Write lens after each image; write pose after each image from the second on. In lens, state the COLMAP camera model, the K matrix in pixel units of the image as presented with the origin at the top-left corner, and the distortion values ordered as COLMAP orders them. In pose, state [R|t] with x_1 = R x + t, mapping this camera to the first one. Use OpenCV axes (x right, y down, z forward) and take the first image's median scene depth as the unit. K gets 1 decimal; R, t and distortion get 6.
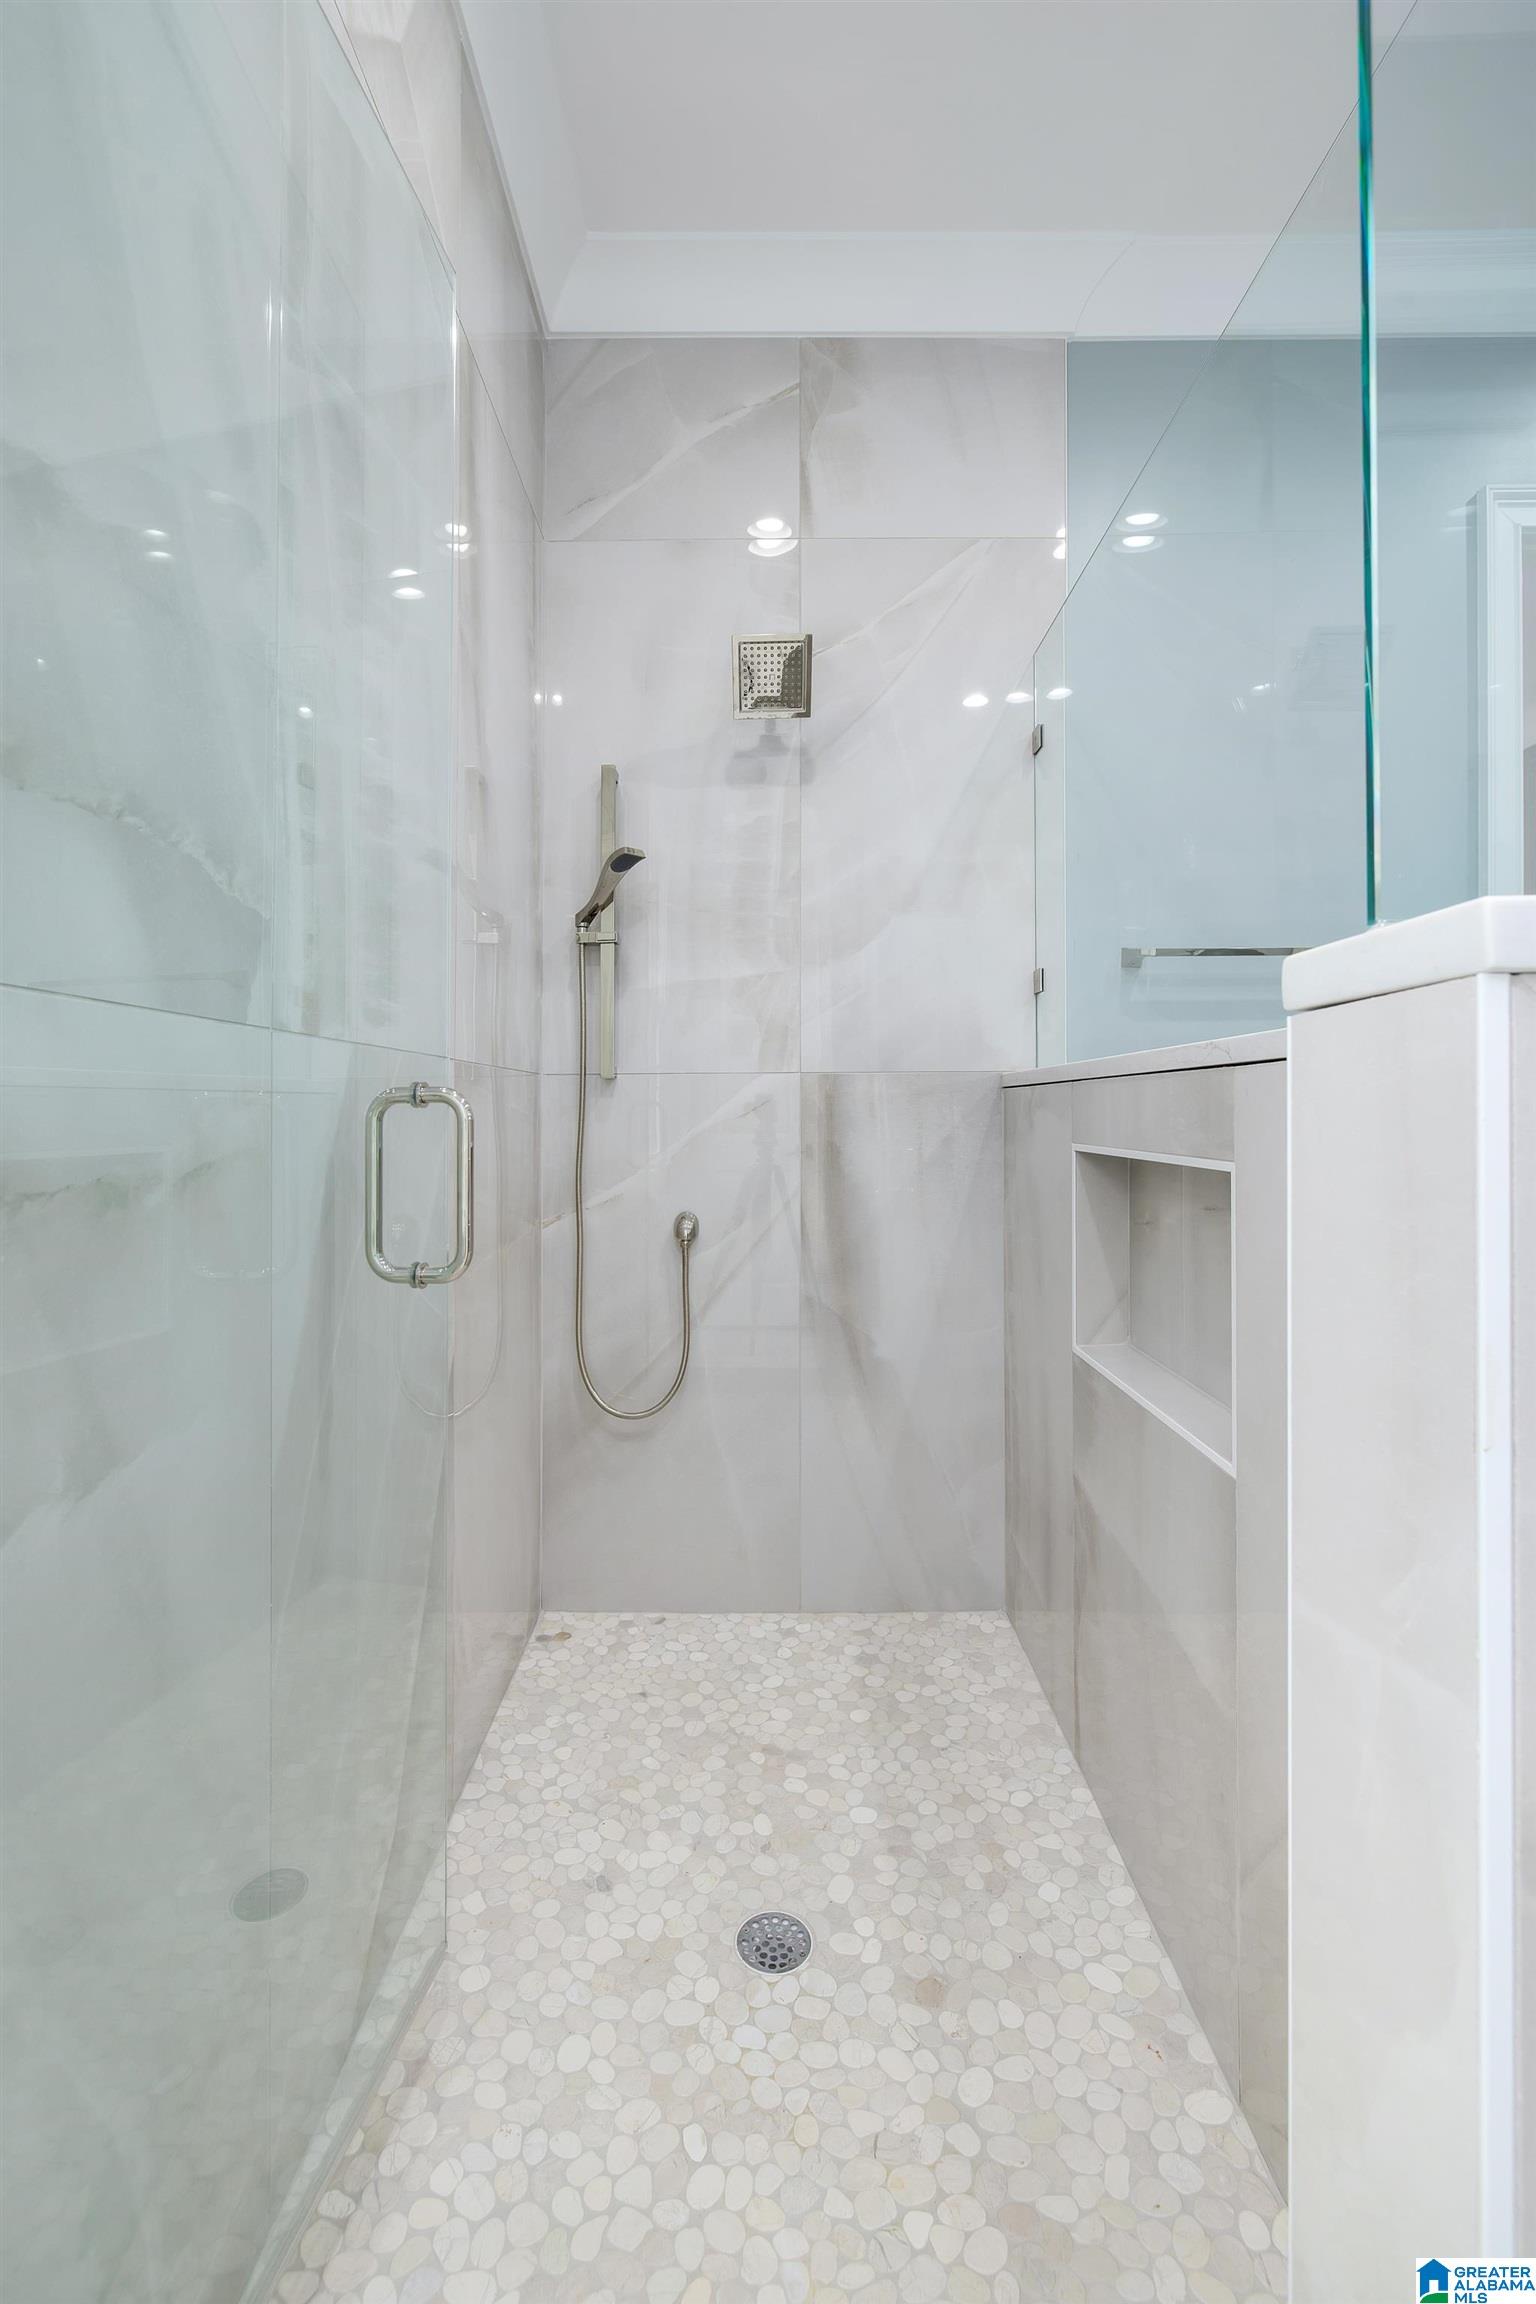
lens RADIAL K [[971.0, 0, 729.2], [0, 971.0, 1095.3], [0, 0, 1]] dist [-0.005111, -0.000765]
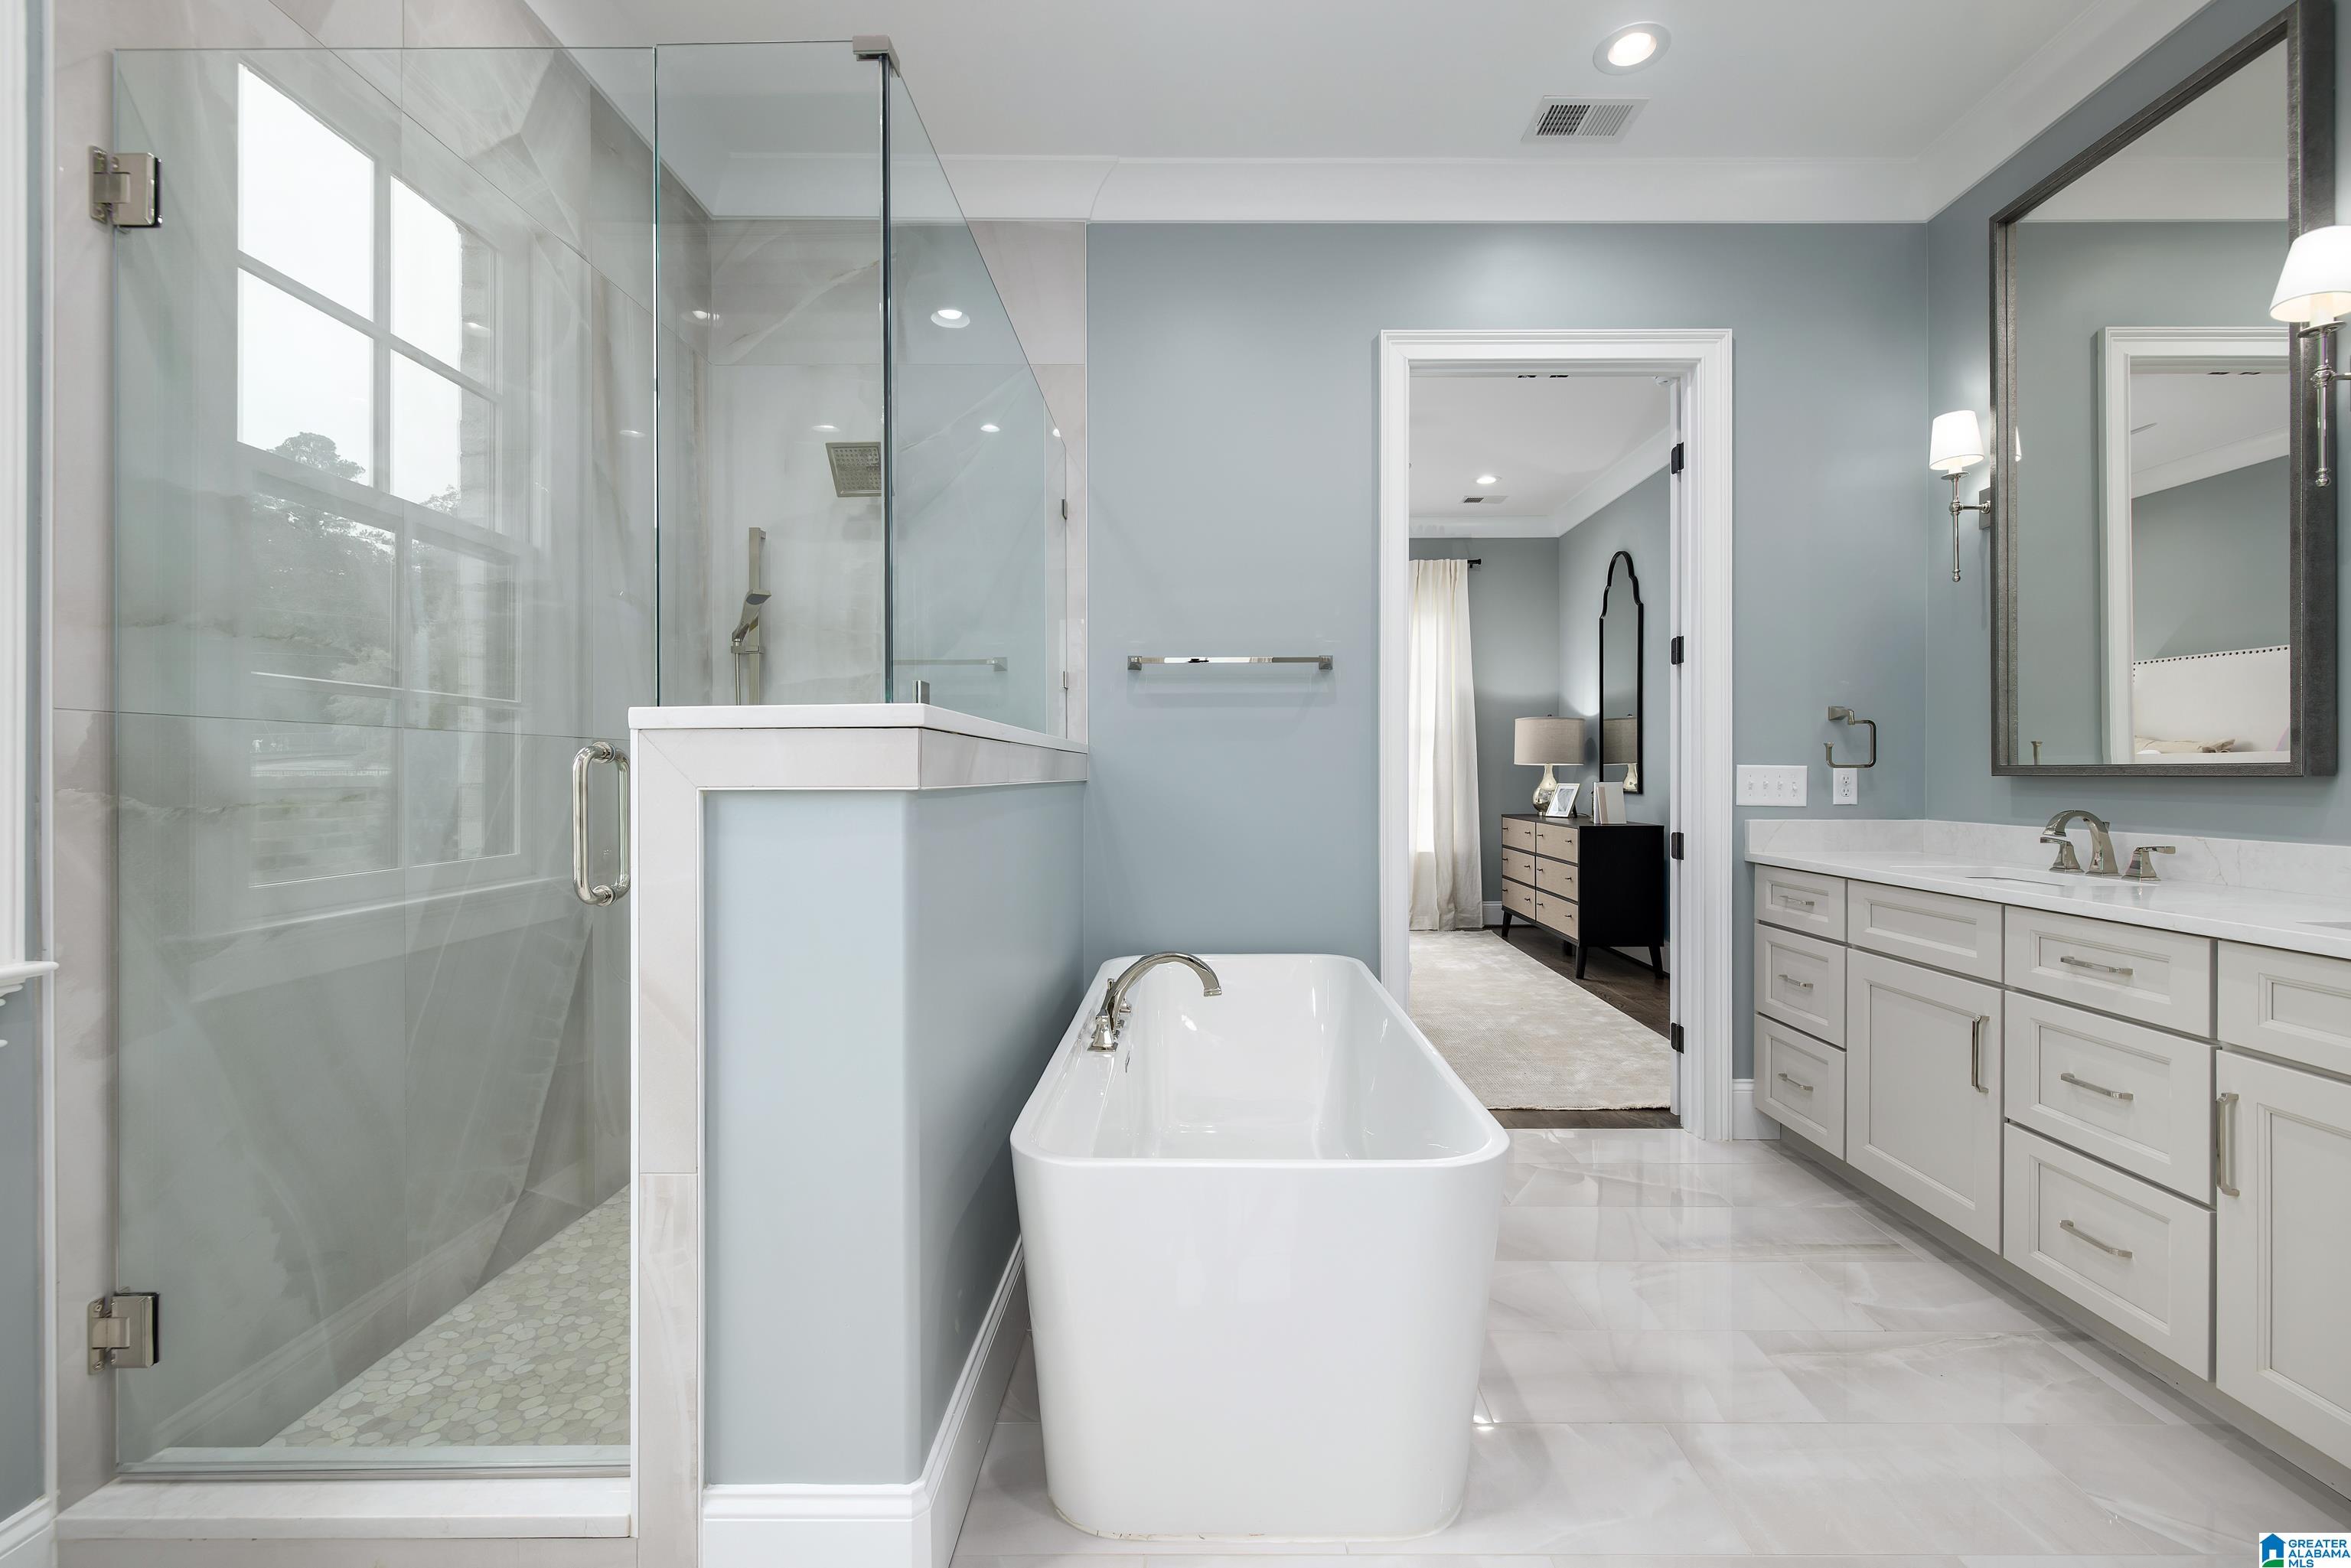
lens RADIAL K [[990.7, 0, 1186.3], [0, 990.7, 779.9], [0, 0, 1]] dist [-0.005111, -0.000765]
pose [[0.999892, 0.001913, 0.014543, 0.481717], [-0.002172, 0.999839, 0.017804, 0.000517], [-0.014507, -0.017833, 0.999736, -0.454301]]
